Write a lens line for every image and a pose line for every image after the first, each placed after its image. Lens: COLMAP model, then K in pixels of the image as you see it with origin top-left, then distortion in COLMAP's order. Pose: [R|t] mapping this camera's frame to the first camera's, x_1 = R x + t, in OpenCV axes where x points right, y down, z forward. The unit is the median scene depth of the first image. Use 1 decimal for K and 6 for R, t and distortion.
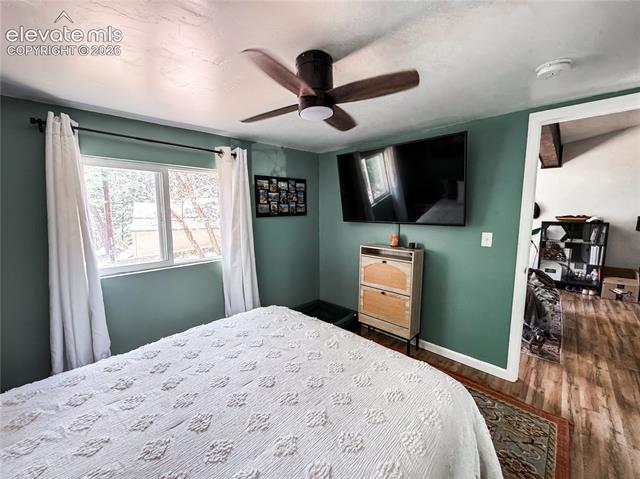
lens RADIAL K [[255.4, 0, 320.4], [0, 255.4, 238.9], [0, 0, 1]] dist [-0.000873, 0.000311]
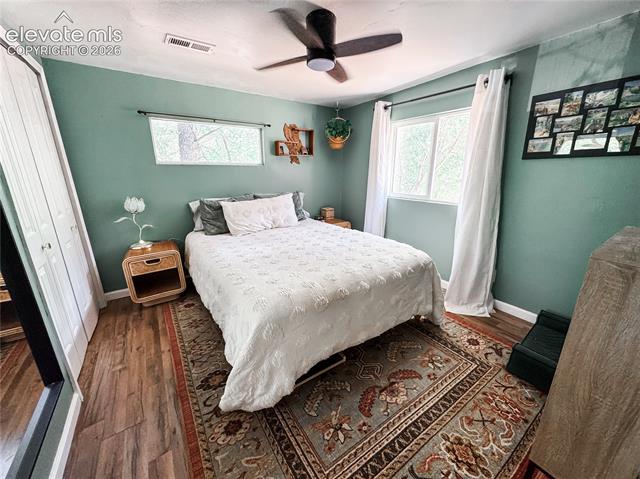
lens RADIAL K [[255.4, 0, 318.8], [0, 255.4, 240.2], [0, 0, 1]] dist [-0.000873, 0.000311]
pose [[-0.208613, 0.270253, -0.939917, 0.612922], [-0.105976, 0.949156, 0.296431, -0.019755], [0.972240, 0.161448, -0.169366, 0.592610]]
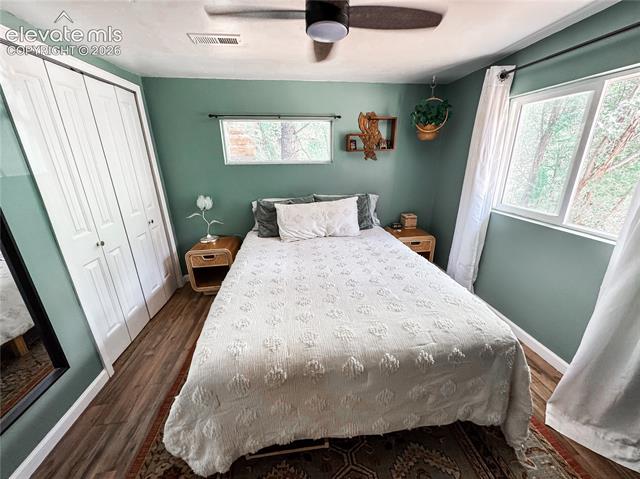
lens RADIAL K [[255.4, 0, 320.0], [0, 255.4, 239.7], [0, 0, 1]] dist [-0.000873, 0.000311]
pose [[-0.635875, 0.261593, -0.726108, 0.345557], [-0.066663, 0.918675, 0.389348, -0.084354], [0.768908, 0.295981, -0.566724, 0.733319]]
